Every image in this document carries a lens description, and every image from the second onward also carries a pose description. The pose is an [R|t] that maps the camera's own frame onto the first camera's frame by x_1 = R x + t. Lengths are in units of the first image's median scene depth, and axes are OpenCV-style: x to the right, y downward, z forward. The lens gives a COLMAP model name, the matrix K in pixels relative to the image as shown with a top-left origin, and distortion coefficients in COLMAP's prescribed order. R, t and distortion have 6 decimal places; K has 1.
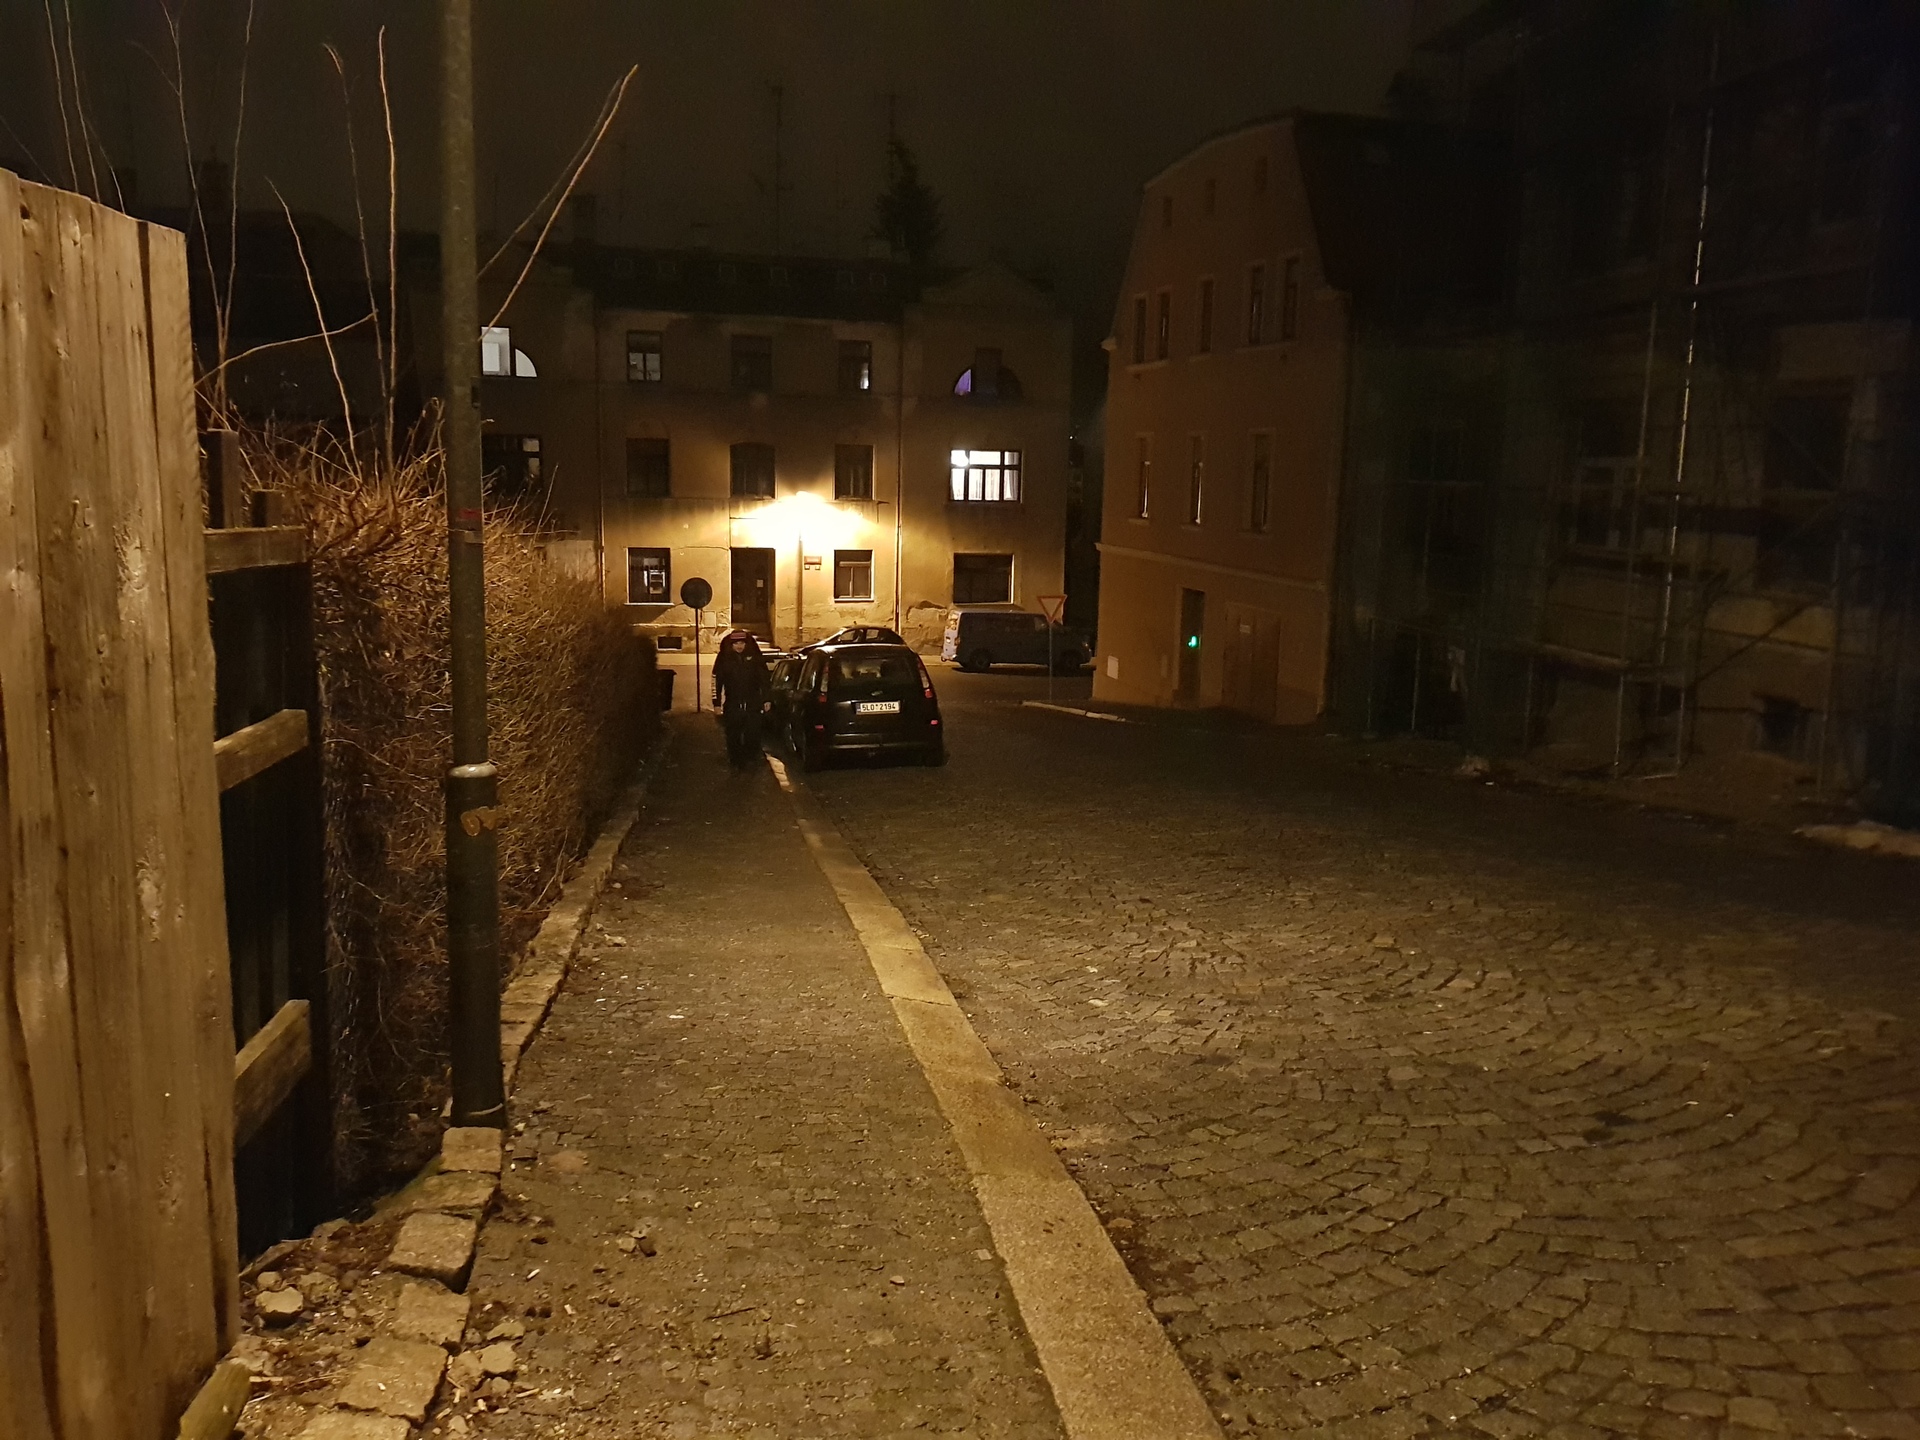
lens RADIAL K [[1438.3, 0, 949.7], [0, 1438.3, 719.5], [0, 0, 1]] dist [0.024367, -0.033870]
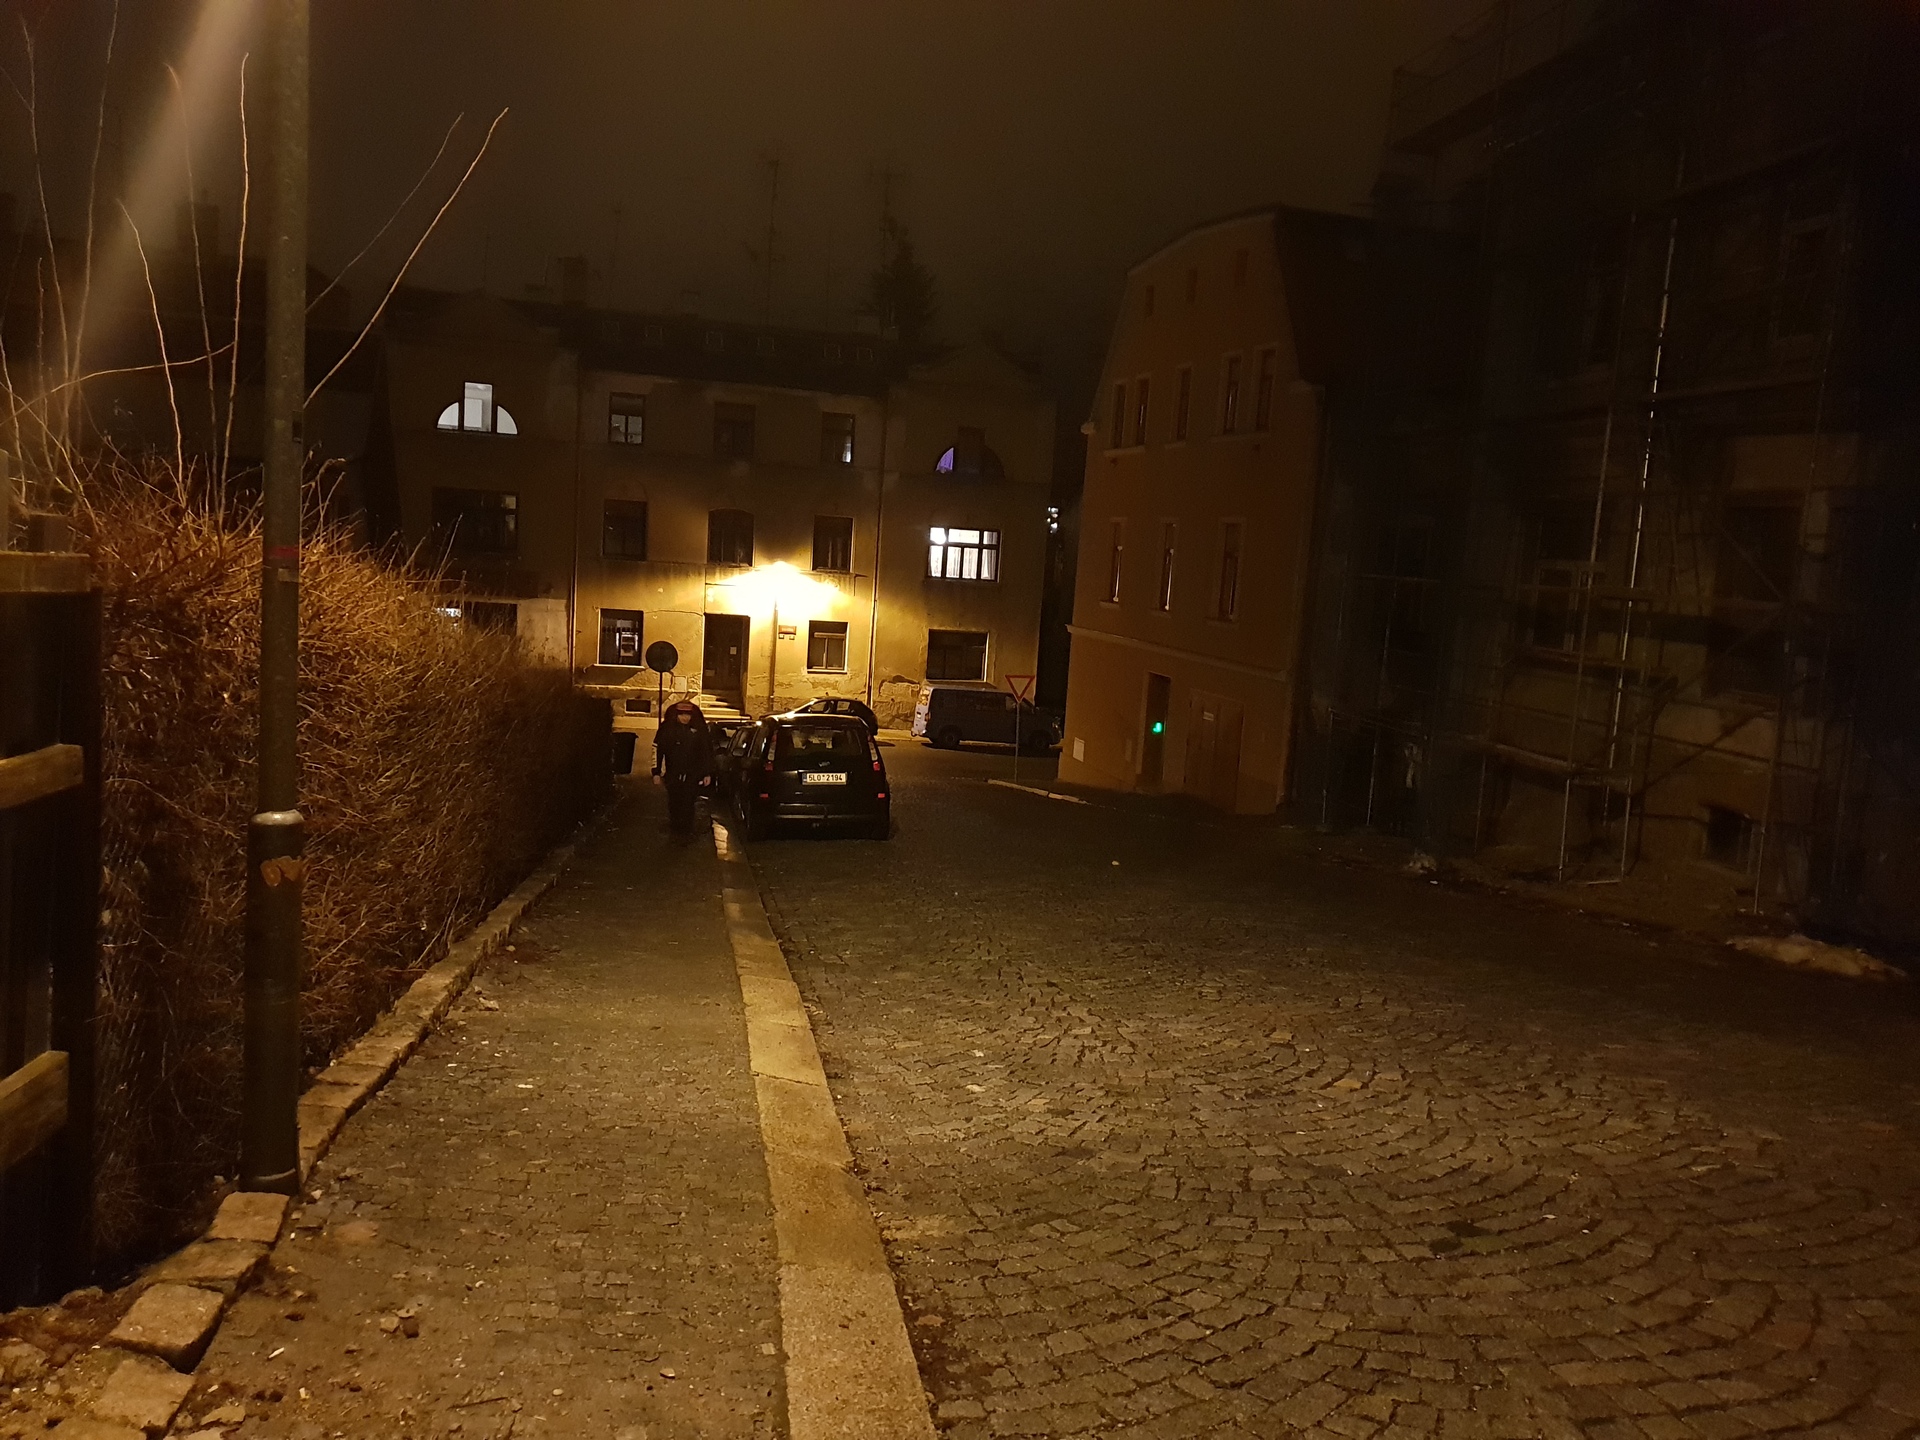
lens RADIAL K [[1422.2, 0, 1025.9], [0, 1422.2, 757.0], [0, 0, 1]] dist [0.023647, -0.013112]
pose [[0.999043, 0.042583, 0.009958, 0.112406], [-0.042247, 0.998601, -0.031791, 0.002552], [-0.011298, 0.031340, 0.999445, 0.029478]]
